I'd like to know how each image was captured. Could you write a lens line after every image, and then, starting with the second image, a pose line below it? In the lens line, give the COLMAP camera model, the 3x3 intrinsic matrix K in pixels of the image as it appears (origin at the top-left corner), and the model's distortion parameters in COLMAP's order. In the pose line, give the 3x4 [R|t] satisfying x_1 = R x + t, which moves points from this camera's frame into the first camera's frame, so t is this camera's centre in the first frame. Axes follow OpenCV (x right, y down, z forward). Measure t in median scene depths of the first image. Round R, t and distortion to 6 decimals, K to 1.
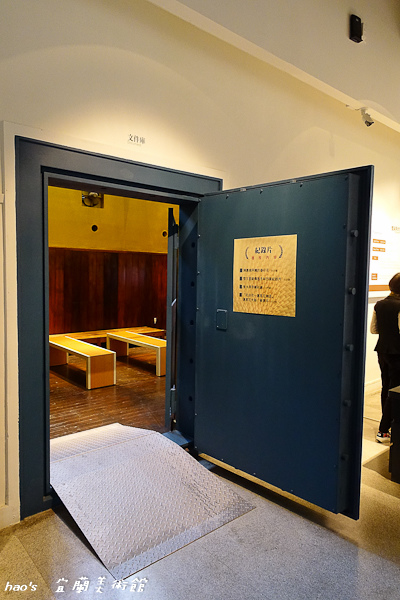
lens RADIAL K [[411.7, 0, 200.0], [0, 411.7, 300.0], [0, 0, 1]] dist [-0.002704, -0.000561]
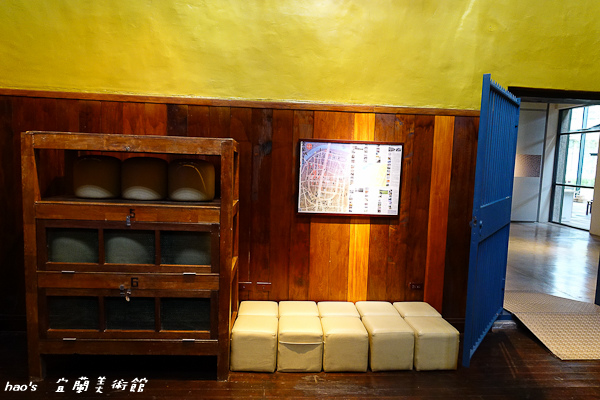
lens RADIAL K [[411.7, 0, 300.0], [0, 411.7, 200.0], [0, 0, 1]] dist [-0.002704, -0.000561]
pose [[-0.802003, -0.102236, 0.588506, -0.146617], [-0.009775, 0.987358, 0.158204, -0.070714], [-0.597240, 0.121127, -0.792863, 1.187463]]
